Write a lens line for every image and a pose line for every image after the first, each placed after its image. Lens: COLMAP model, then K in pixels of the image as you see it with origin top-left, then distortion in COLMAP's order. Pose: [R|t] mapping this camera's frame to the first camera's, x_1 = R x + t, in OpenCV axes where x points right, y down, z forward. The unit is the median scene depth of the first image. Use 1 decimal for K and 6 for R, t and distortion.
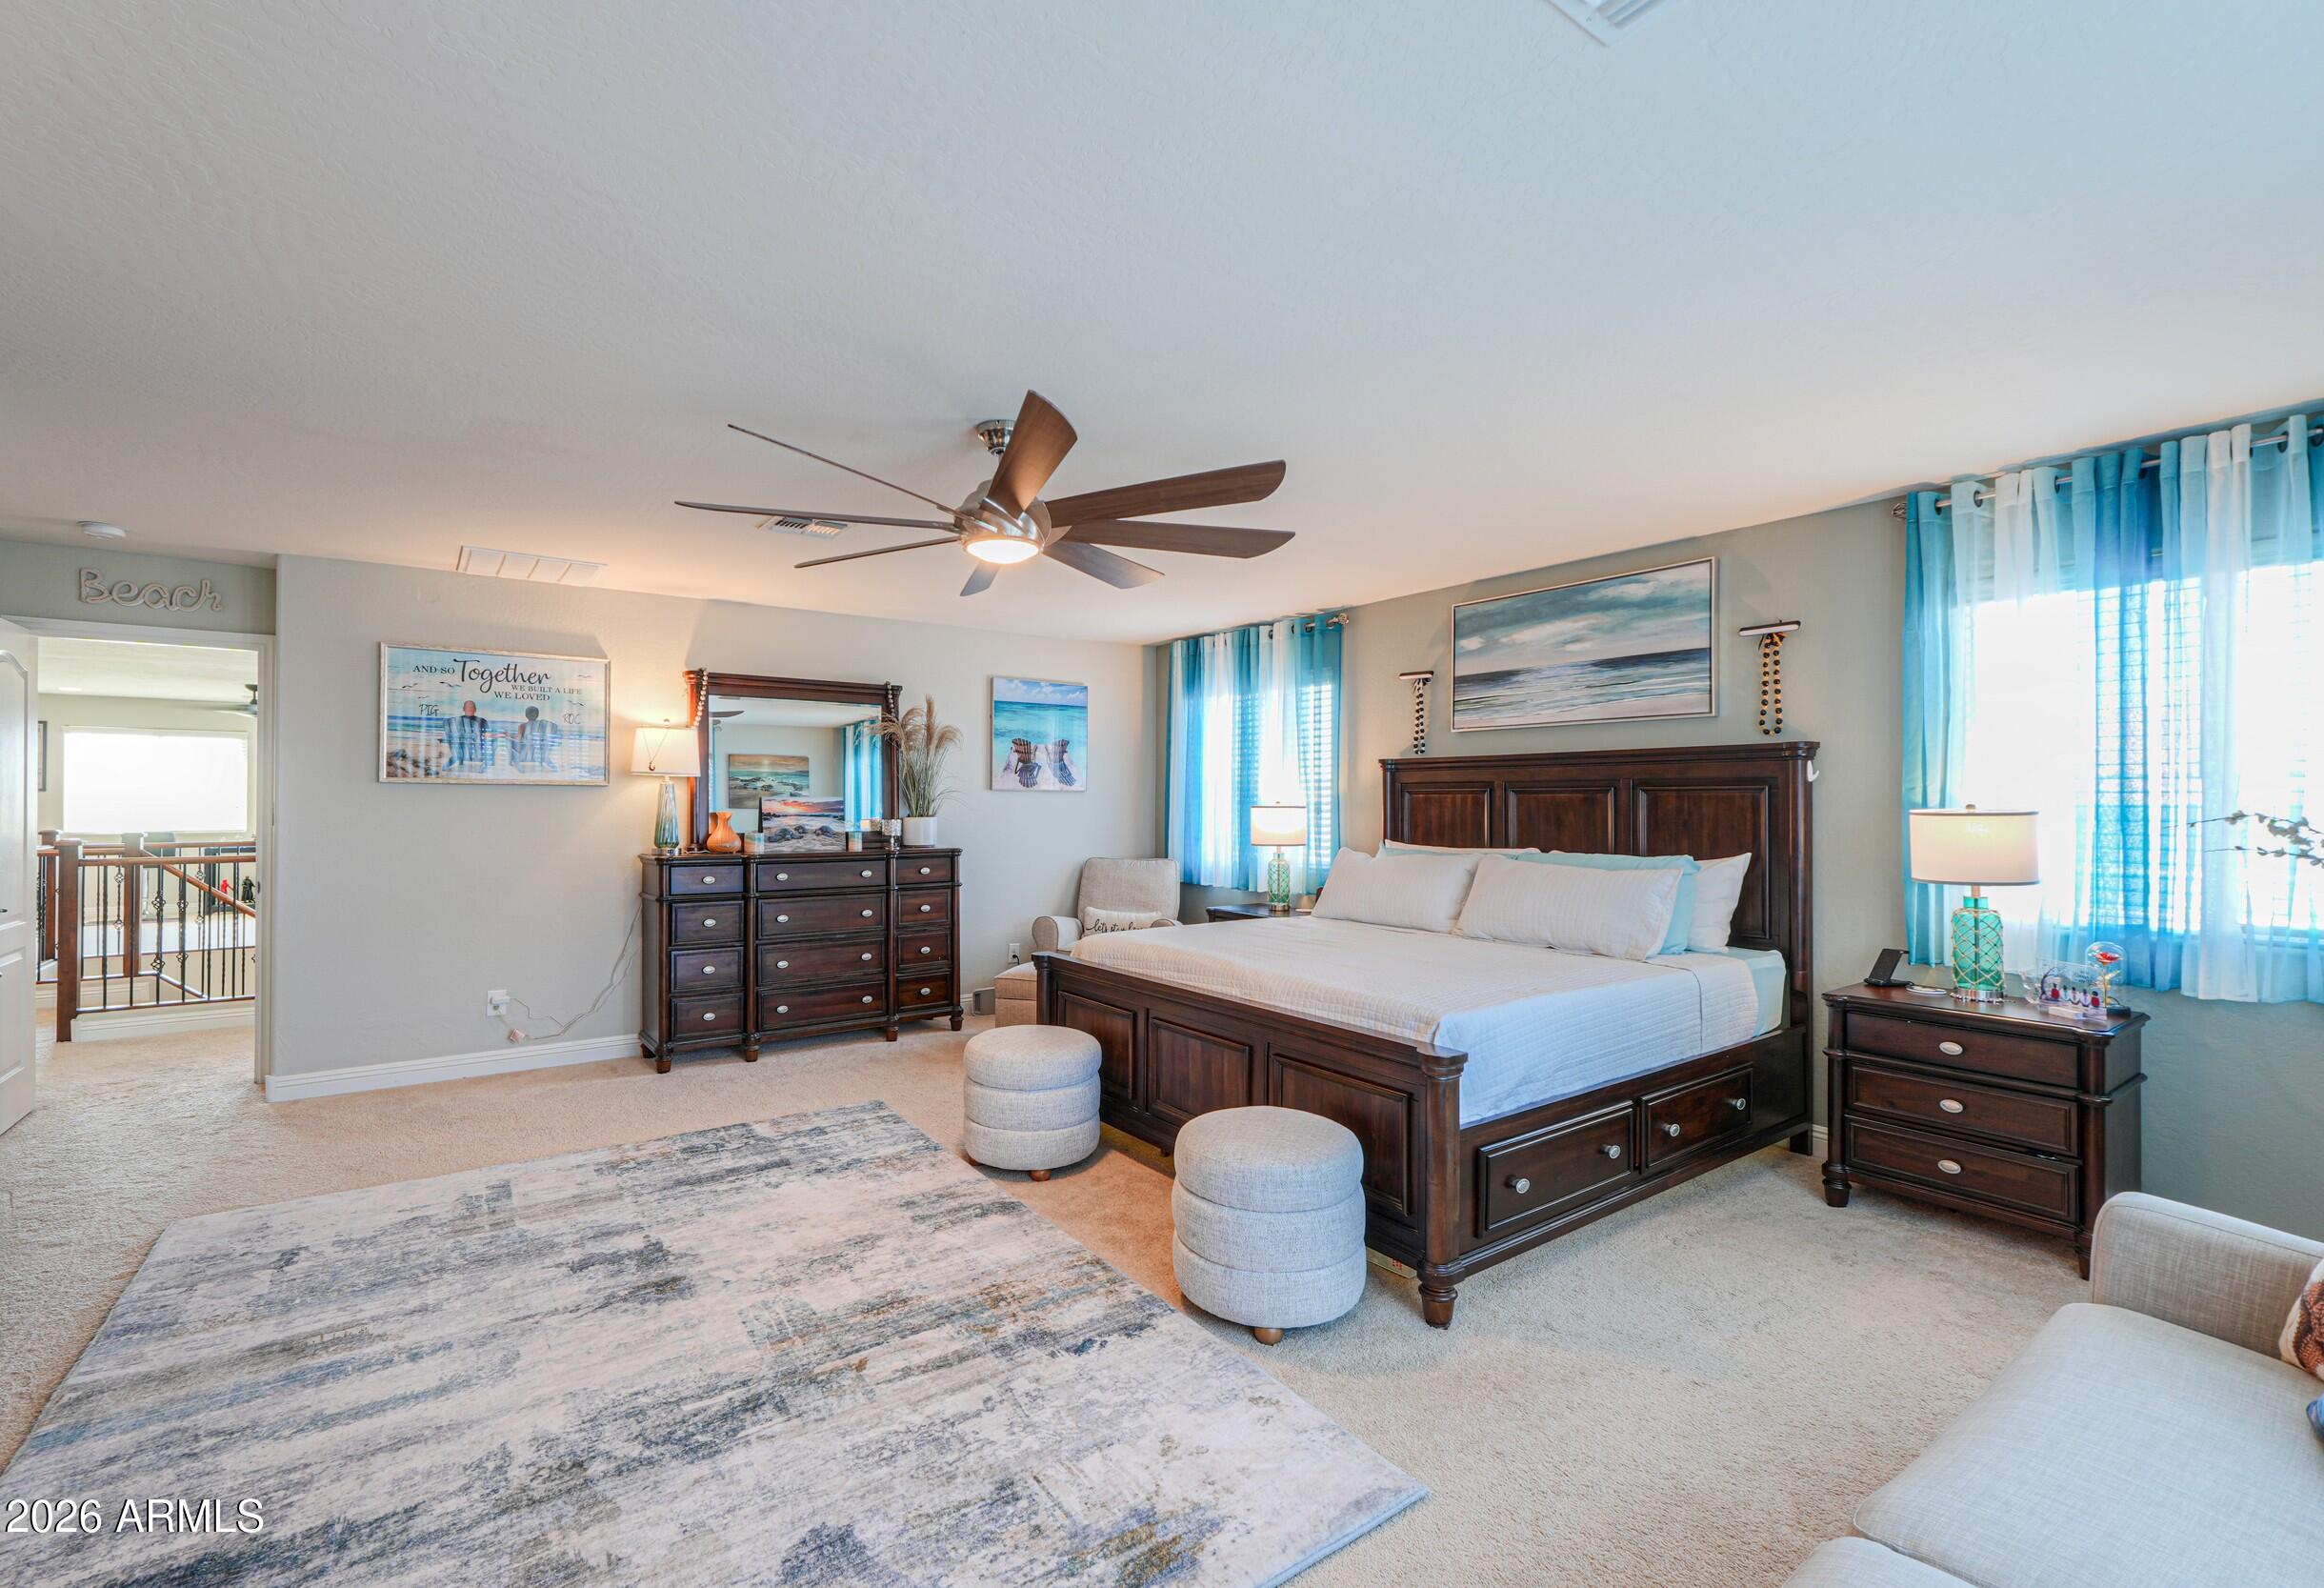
lens RADIAL K [[973.5, 0, 1148.0], [0, 973.5, 796.3], [0, 0, 1]] dist [-0.007283, 0.000812]
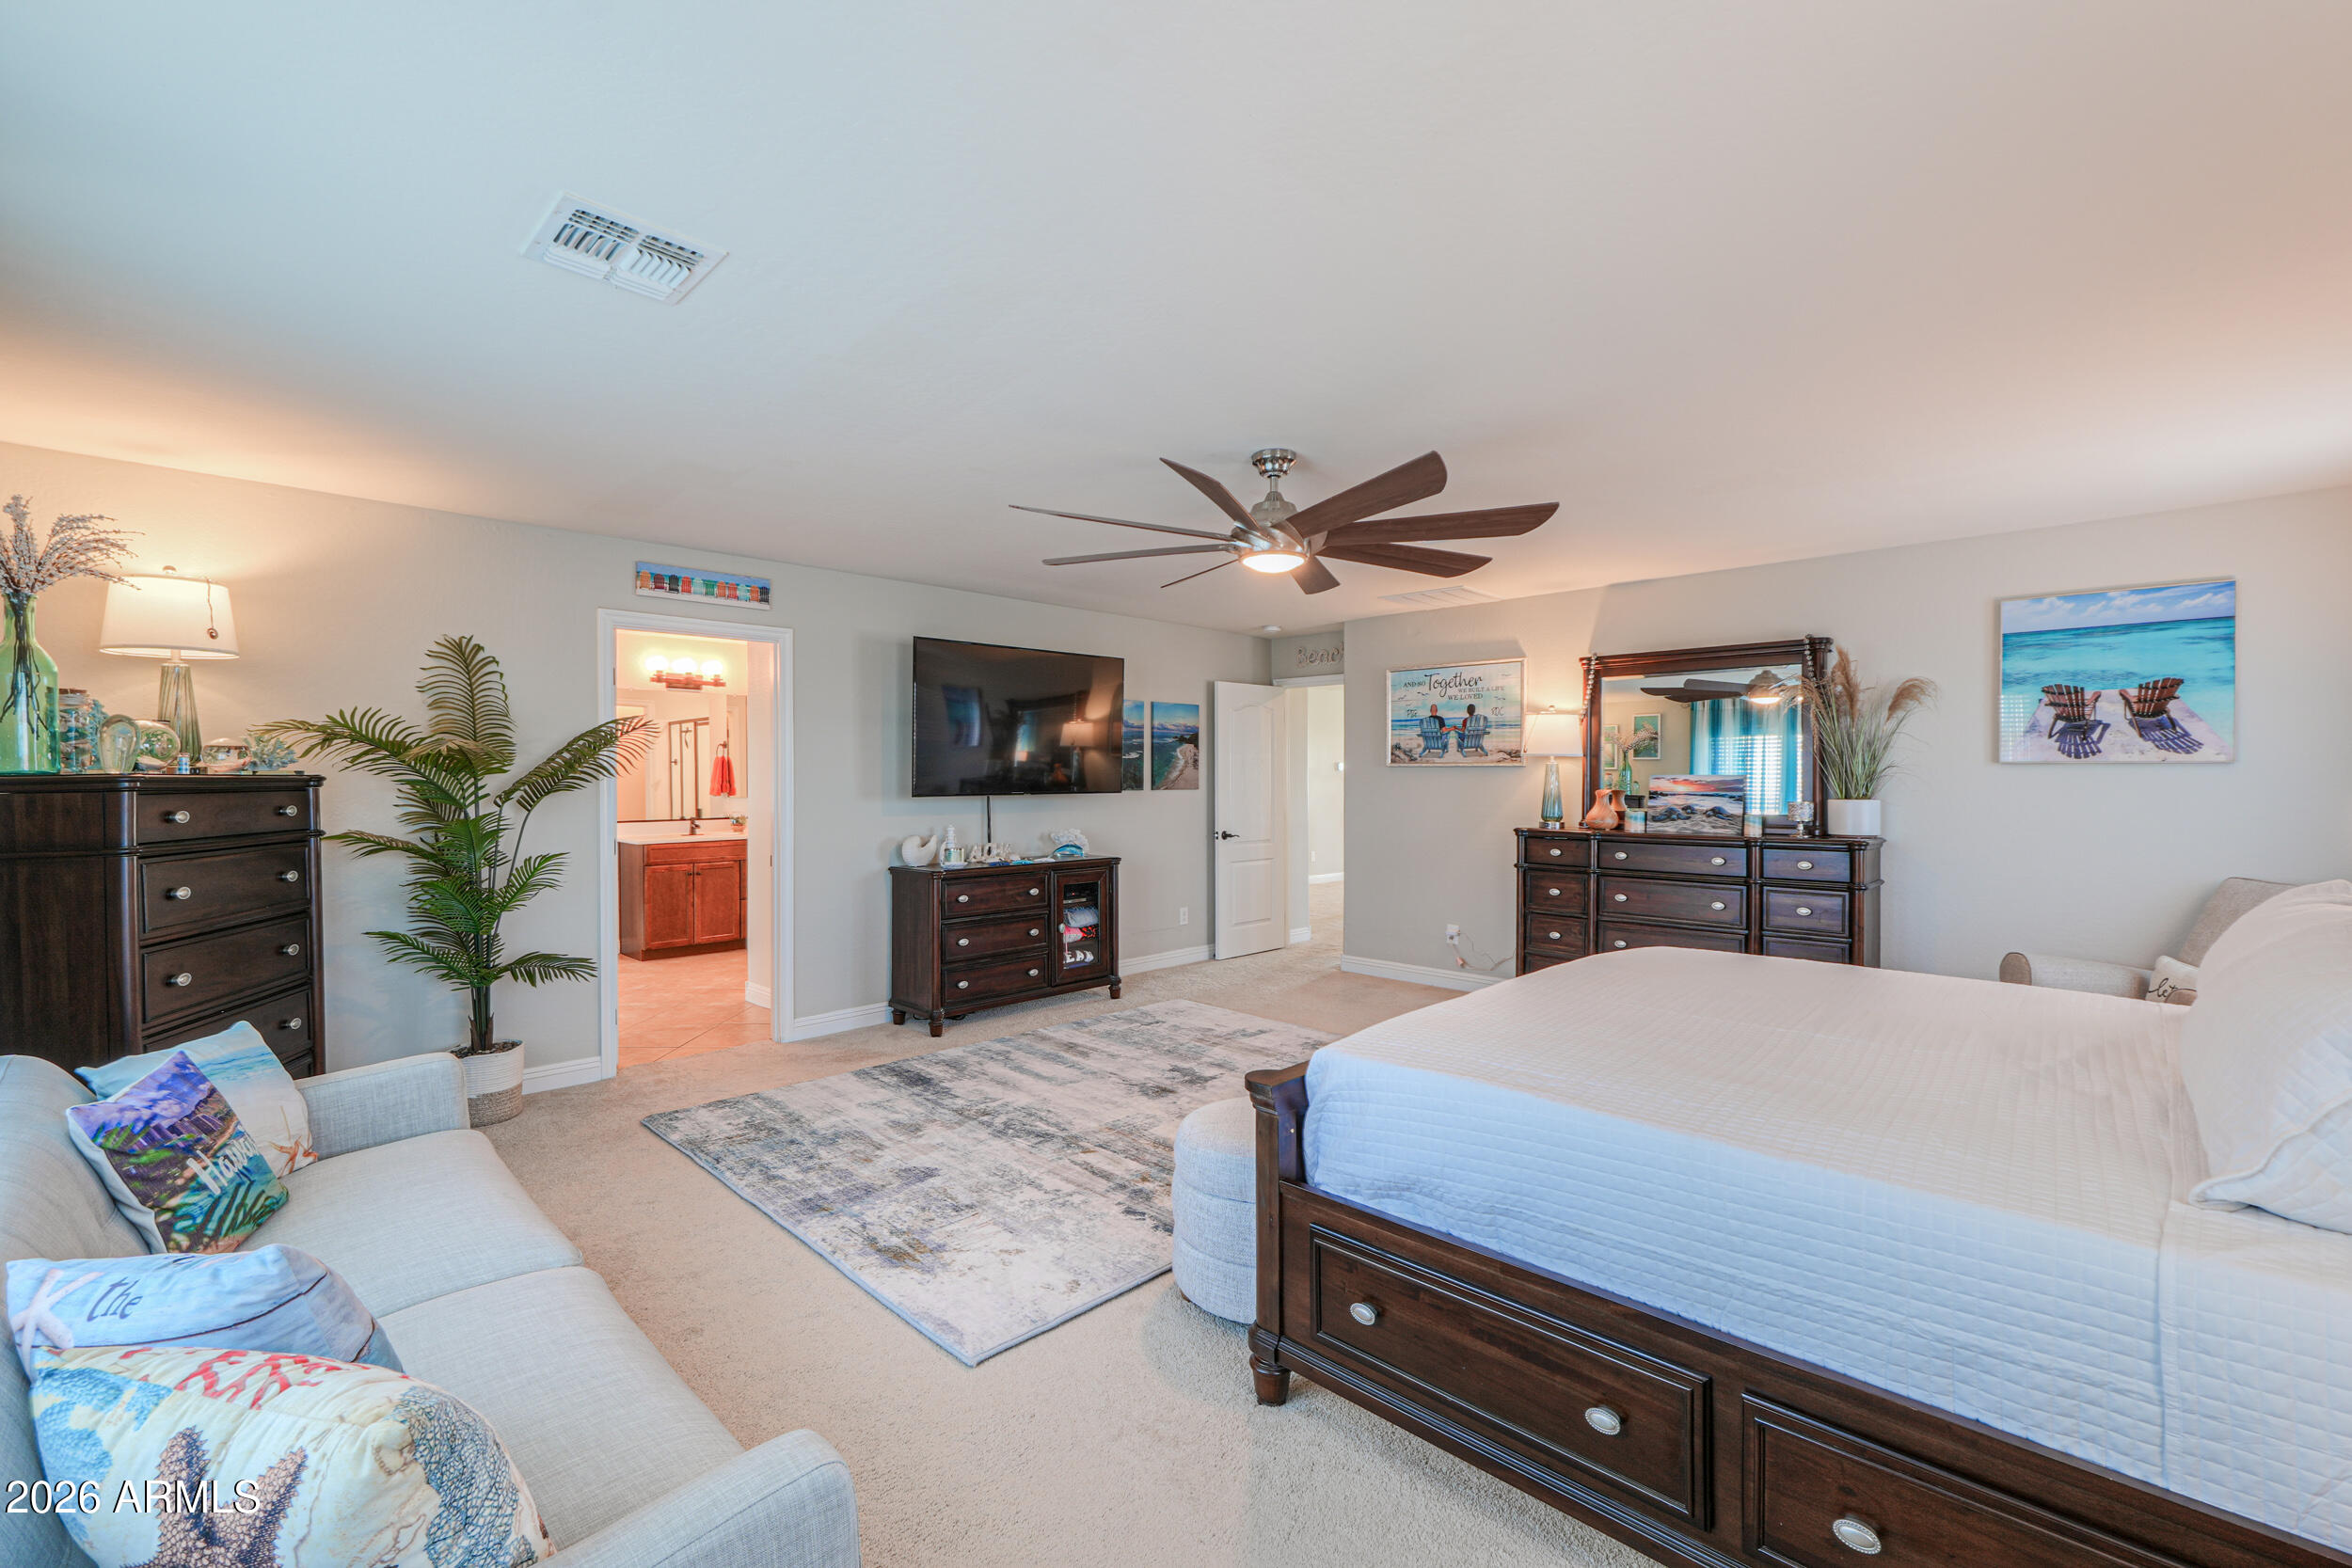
lens RADIAL K [[988.1, 0, 1162.1], [0, 988.1, 785.0], [0, 0, 1]] dist [-0.003889, 0.000612]
pose [[0.183557, 0.004348, -0.982999, 0.959245], [0.004852, 0.999974, 0.005329, 0.005508], [0.982997, -0.005747, 0.183531, 0.647355]]
